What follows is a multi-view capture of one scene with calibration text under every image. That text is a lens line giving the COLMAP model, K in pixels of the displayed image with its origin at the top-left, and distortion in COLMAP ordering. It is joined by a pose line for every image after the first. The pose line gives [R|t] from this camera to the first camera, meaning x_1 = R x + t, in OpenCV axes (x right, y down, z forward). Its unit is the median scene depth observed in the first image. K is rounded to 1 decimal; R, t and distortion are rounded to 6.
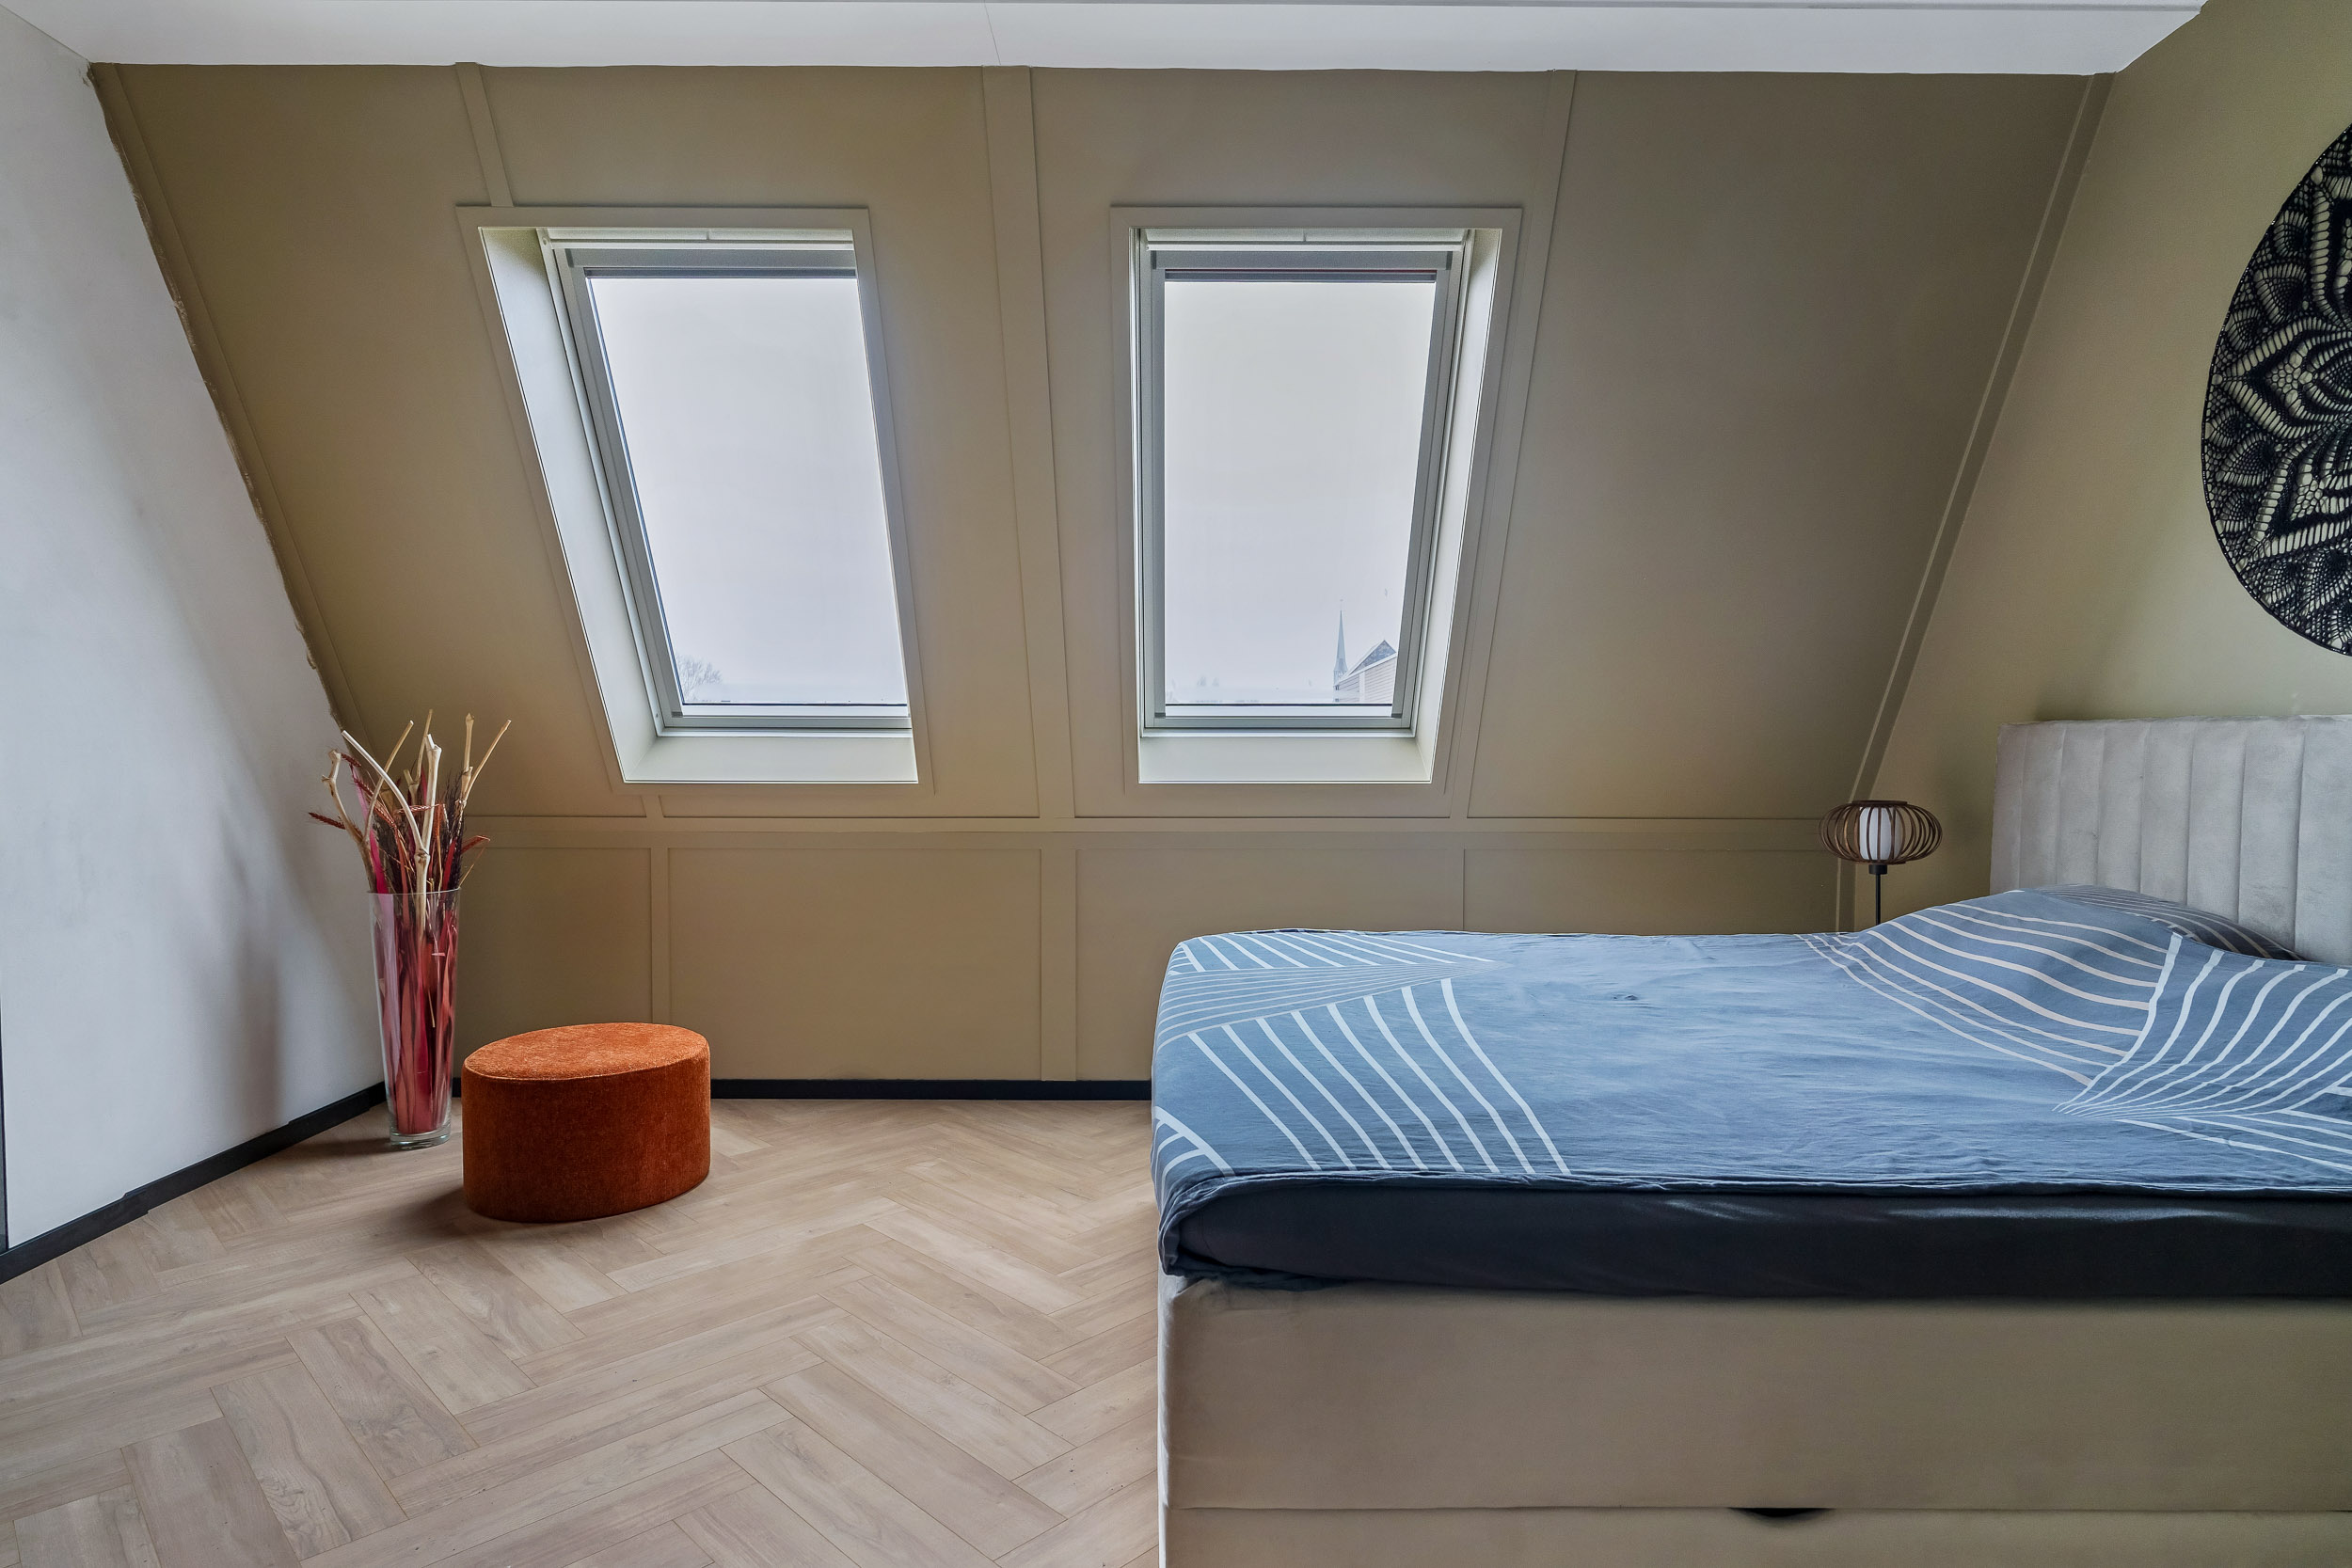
lens RADIAL K [[1306.9, 0, 1178.1], [0, 1306.9, 795.7], [0, 0, 1]] dist [-0.008841, 0.000130]
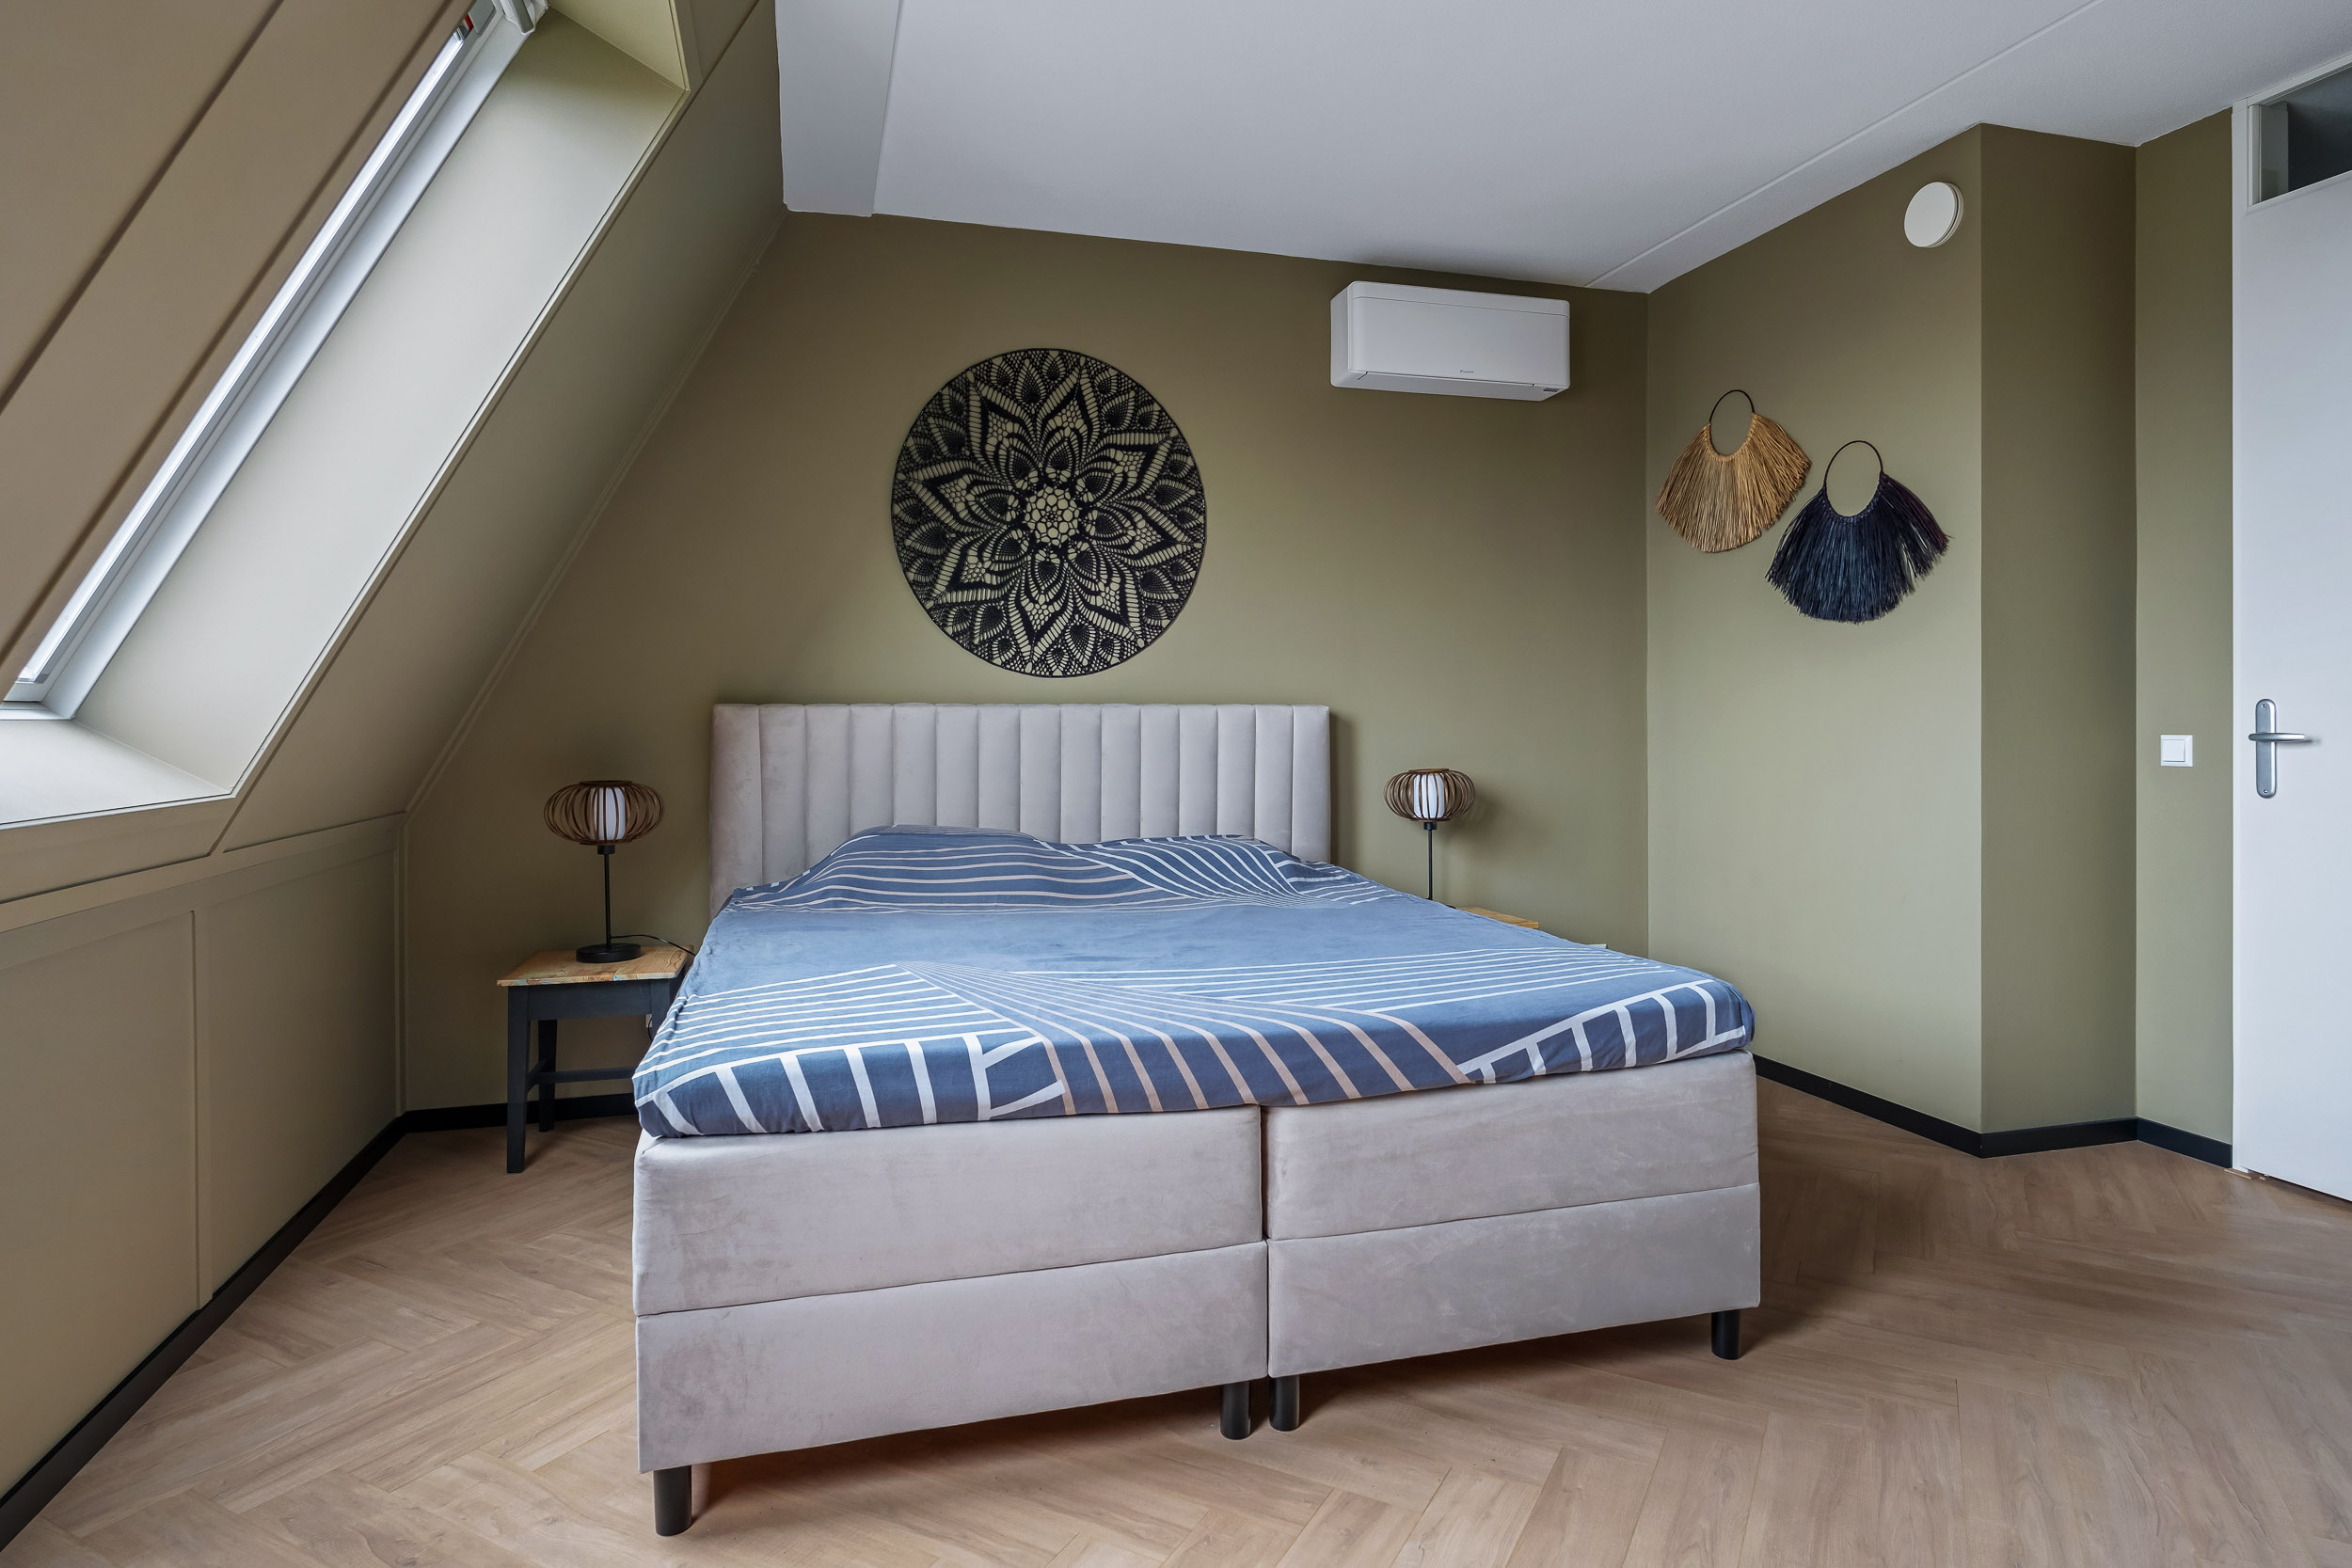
lens RADIAL K [[1306.9, 0, 1189.7], [0, 1306.9, 723.8], [0, 0, 1]] dist [-0.008841, 0.000130]
pose [[-0.277483, -0.000601, 0.960730, -0.661239], [0.046793, 0.998805, 0.014140, -0.039907], [-0.959590, 0.048879, -0.277123, 1.009718]]
